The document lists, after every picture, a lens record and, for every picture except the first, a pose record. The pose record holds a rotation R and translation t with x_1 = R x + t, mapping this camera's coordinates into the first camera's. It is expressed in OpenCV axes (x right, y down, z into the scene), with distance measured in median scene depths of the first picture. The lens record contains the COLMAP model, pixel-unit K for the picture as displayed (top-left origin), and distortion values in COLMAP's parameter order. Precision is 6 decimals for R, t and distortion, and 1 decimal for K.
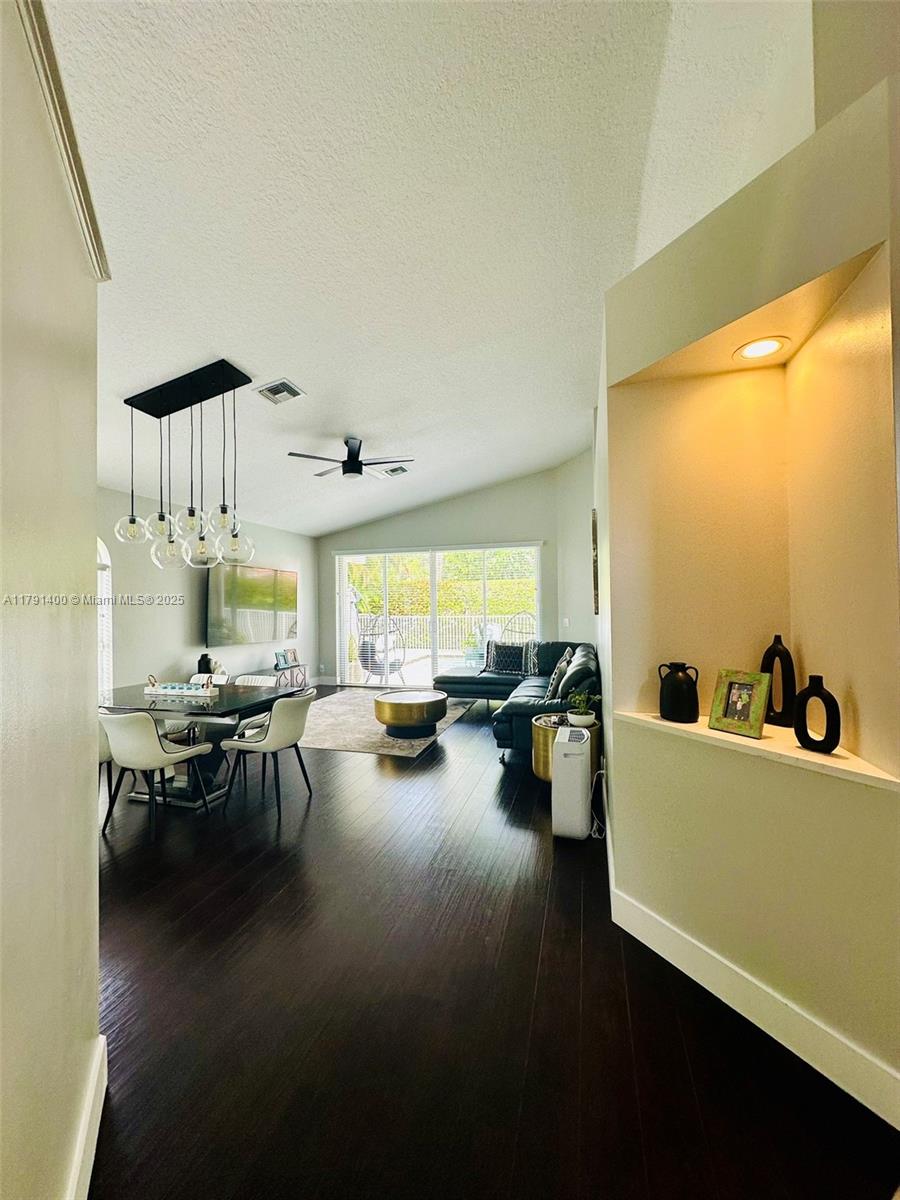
lens RADIAL K [[480.2, 0, 450.9], [0, 480.2, 597.5], [0, 0, 1]] dist [-0.000208, 0.000123]
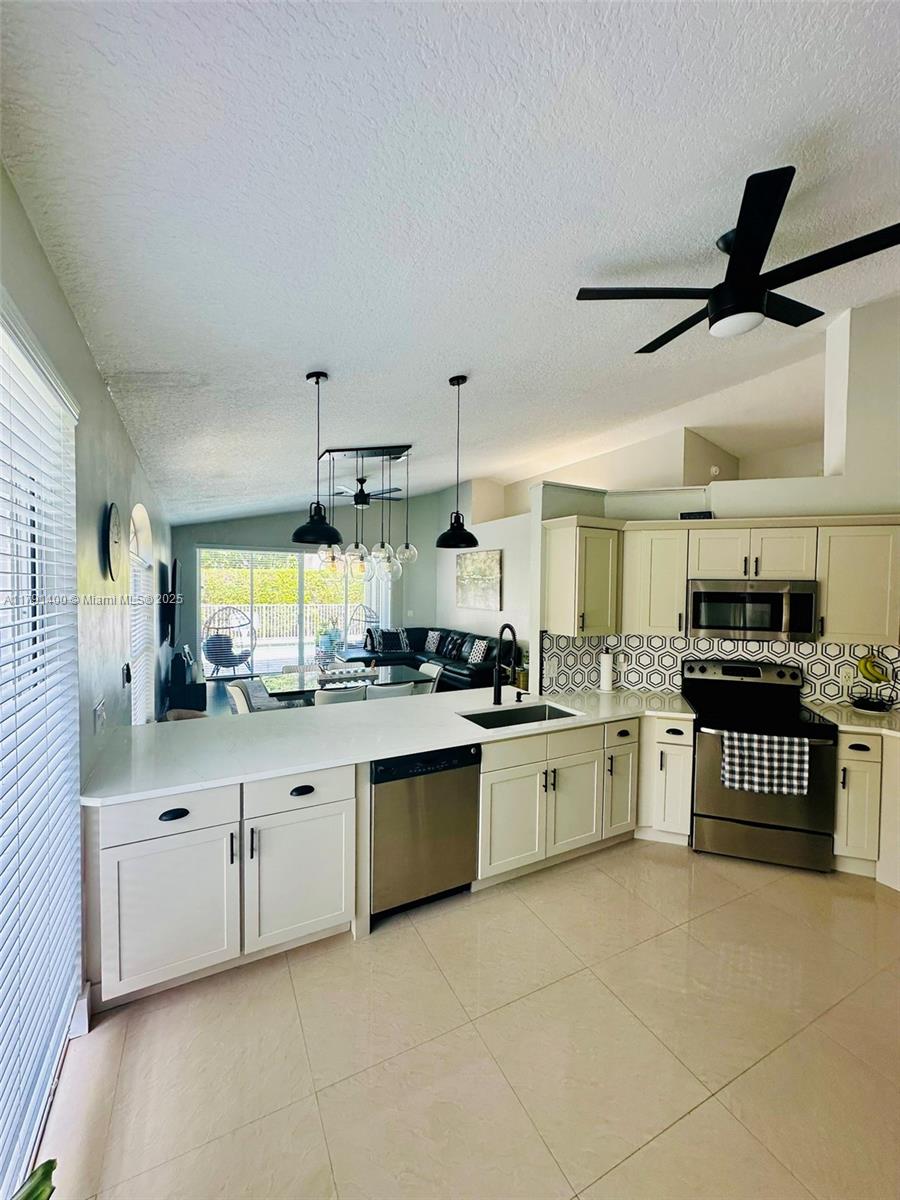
lens RADIAL K [[480.2, 0, 448.2], [0, 480.2, 598.9], [0, 0, 1]] dist [-0.000208, 0.000123]
pose [[0.717734, 0.000642, 0.696318, -0.791038], [-0.026649, 0.999292, 0.026548, -0.035081], [-0.695808, -0.037610, 0.717243, -0.089146]]
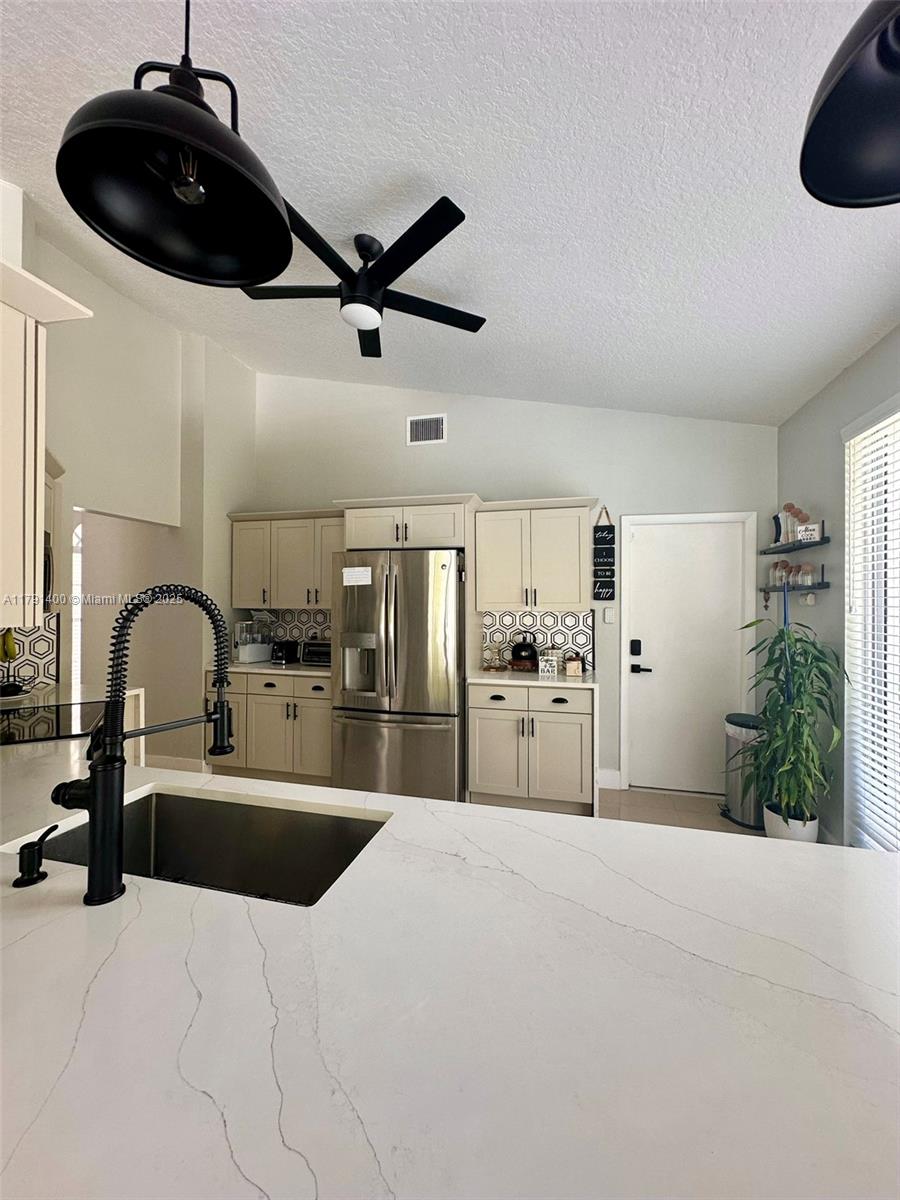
lens RADIAL K [[480.2, 0, 448.1], [0, 480.2, 597.9], [0, 0, 1]] dist [-0.000208, 0.000123]
pose [[-0.999728, 0.007059, -0.022215, -0.470332], [0.007428, 0.999835, -0.016582, 0.012188], [0.022094, -0.016742, -0.999616, 0.409256]]
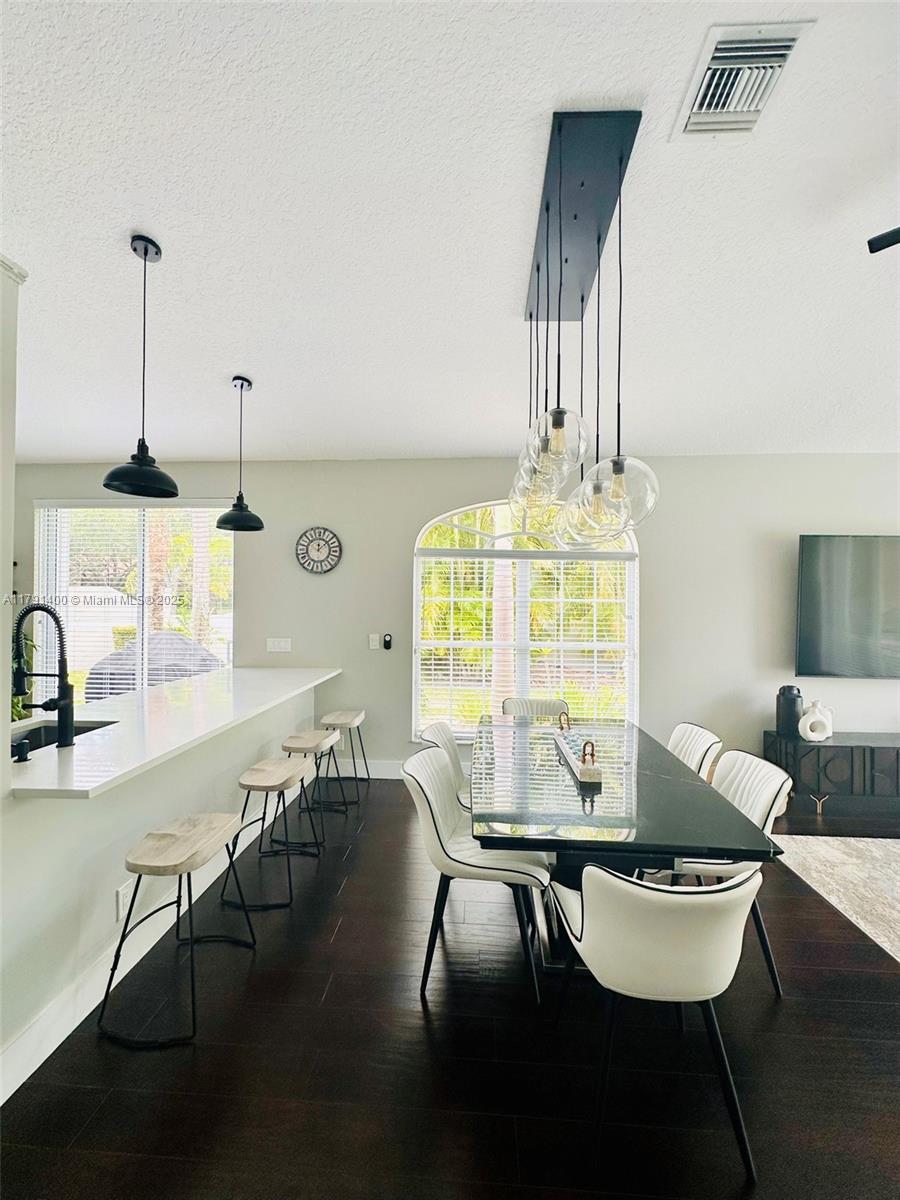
lens RADIAL K [[480.2, 0, 451.4], [0, 480.2, 601.3], [0, 0, 1]] dist [-0.000208, 0.000123]
pose [[0.213188, 0.011852, -0.976939, -0.005890], [0.001798, 0.999920, 0.012523, -0.000056], [0.977010, -0.004426, 0.213149, 0.442891]]
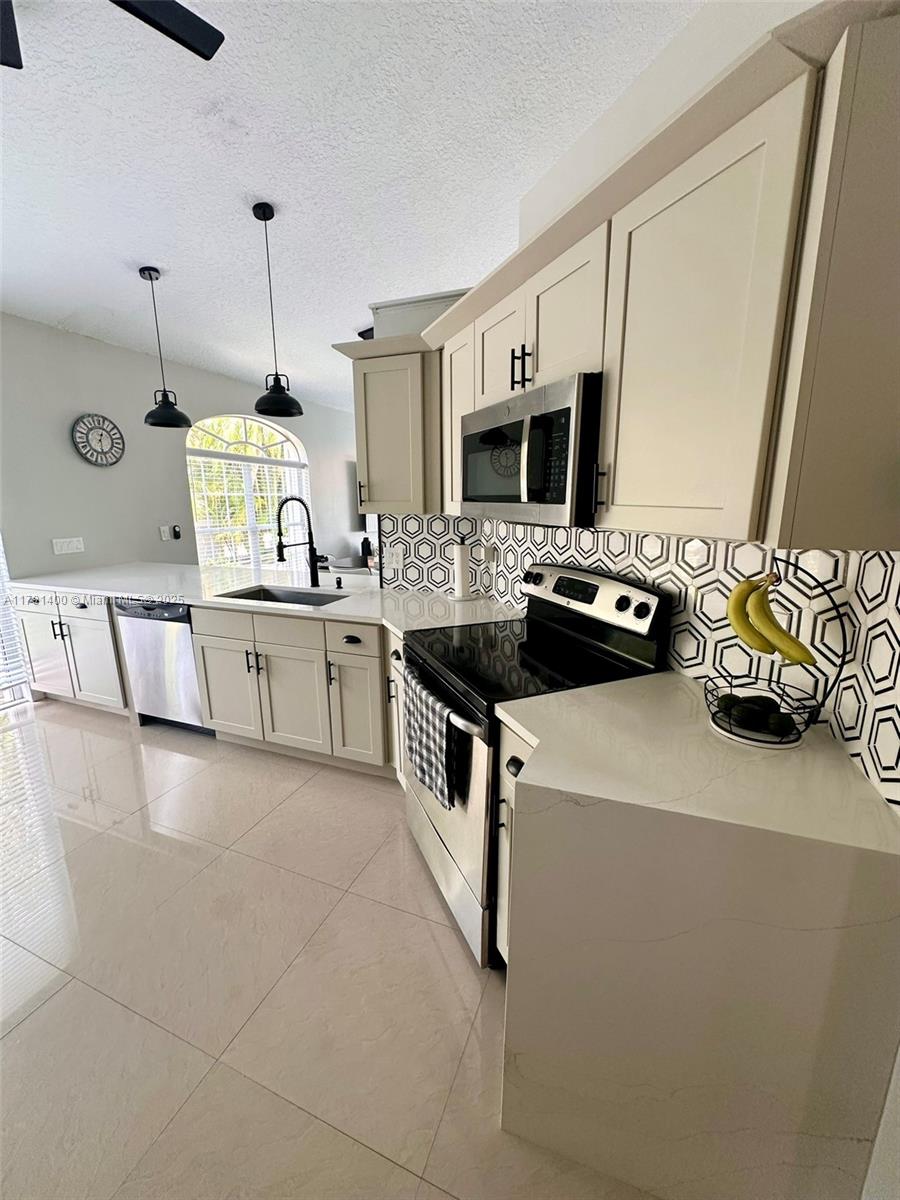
lens RADIAL K [[480.2, 0, 456.3], [0, 480.2, 601.6], [0, 0, 1]] dist [-0.000208, 0.000123]
pose [[0.996567, 0.024034, -0.079225, -0.179192], [-0.005739, 0.974689, 0.223489, -0.000262], [0.082591, -0.222267, 0.971481, -0.222735]]
